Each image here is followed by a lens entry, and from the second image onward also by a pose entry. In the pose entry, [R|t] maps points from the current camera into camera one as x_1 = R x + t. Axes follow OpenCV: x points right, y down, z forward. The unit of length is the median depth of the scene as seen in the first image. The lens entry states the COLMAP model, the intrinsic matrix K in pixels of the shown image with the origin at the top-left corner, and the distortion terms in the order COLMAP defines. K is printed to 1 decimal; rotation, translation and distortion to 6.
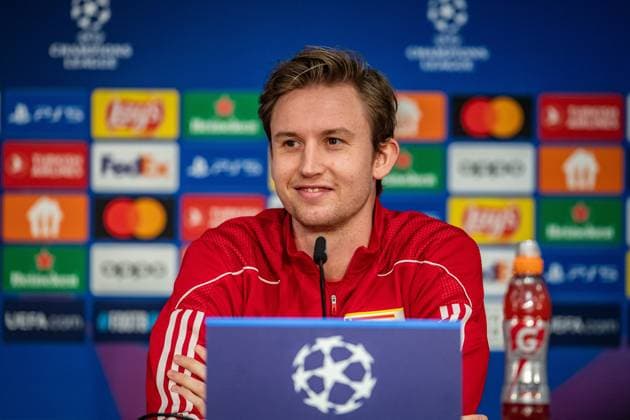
lens RADIAL K [[4589.2, 0, 319.1], [0, 4589.2, 213.8], [0, 0, 1]] dist [0.378884, 0.000000]
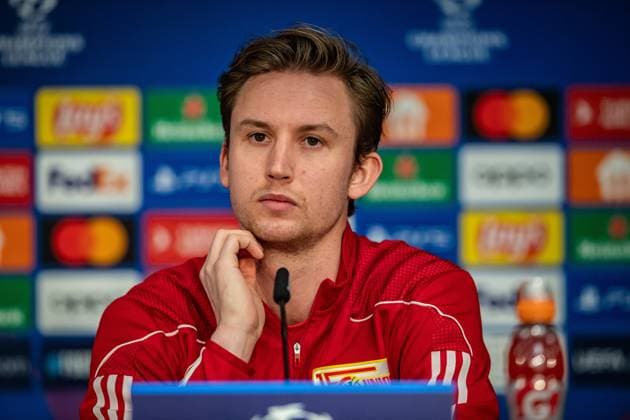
lens RADIAL K [[4589.2, 0, 317.1], [0, 4589.2, 210.6], [0, 0, 1]] dist [0.378884, 0.000000]
pose [[0.999762, -0.015749, -0.015116, 0.014557], [0.015772, 0.999875, 0.001394, -0.005244], [0.015092, -0.001632, 0.999885, 0.158800]]
